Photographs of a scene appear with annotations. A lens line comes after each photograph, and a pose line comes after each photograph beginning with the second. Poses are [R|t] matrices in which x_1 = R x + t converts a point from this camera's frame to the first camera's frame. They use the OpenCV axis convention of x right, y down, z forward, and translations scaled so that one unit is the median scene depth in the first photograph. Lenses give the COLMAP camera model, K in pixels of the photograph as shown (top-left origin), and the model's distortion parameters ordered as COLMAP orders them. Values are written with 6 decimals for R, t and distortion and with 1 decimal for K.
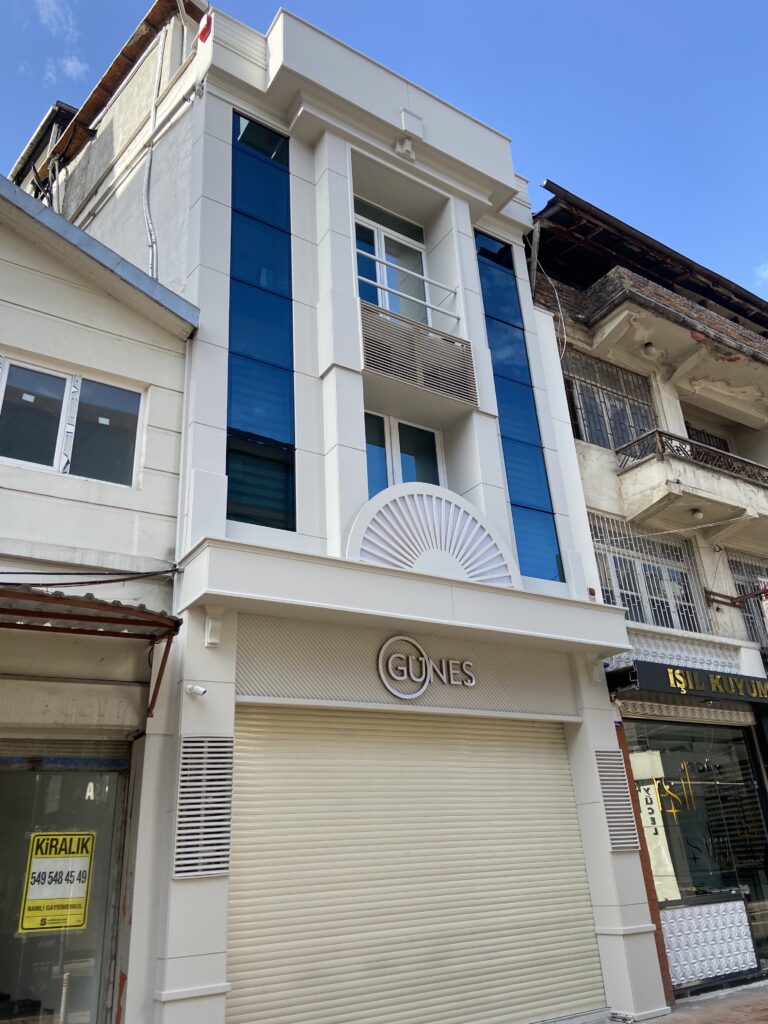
lens RADIAL K [[774.3, 0, 397.9], [0, 774.3, 512.3], [0, 0, 1]] dist [0.159052, -0.211247]
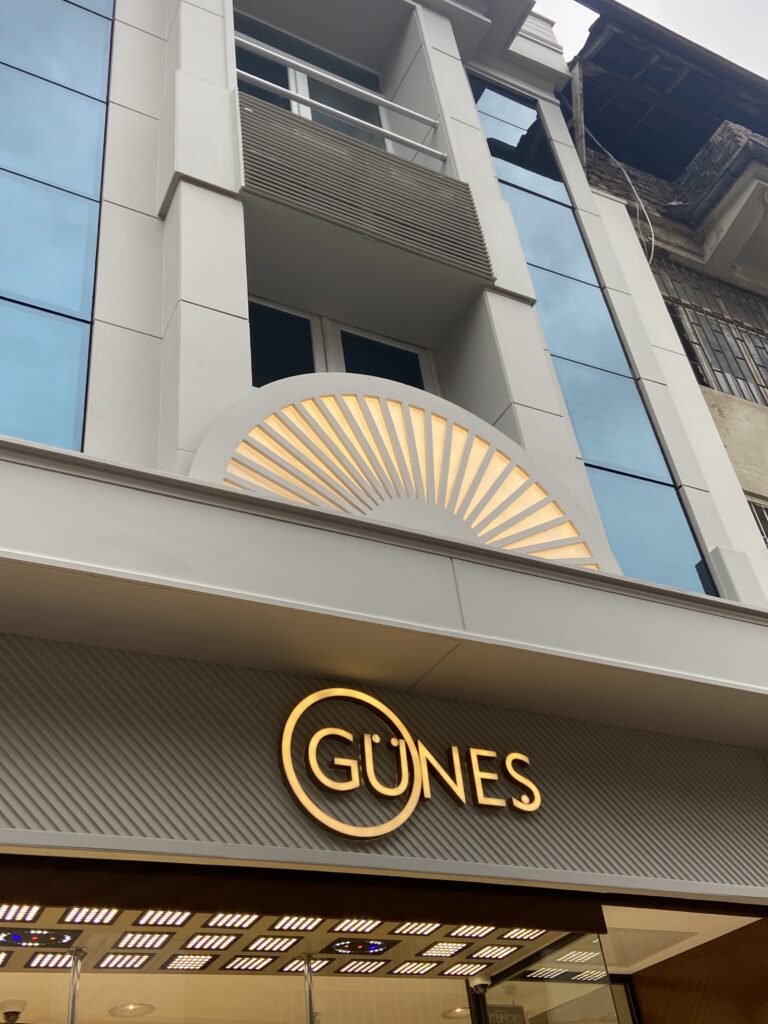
lens RADIAL K [[1055.9, 0, 384.0], [0, 1055.9, 512.0], [0, 0, 1]] dist [0.073593, -0.022602]
pose [[0.992848, -0.105194, -0.056463, 0.046951], [0.089552, 0.968943, -0.230498, 0.138142], [0.078957, 0.223793, 0.971433, 0.305233]]
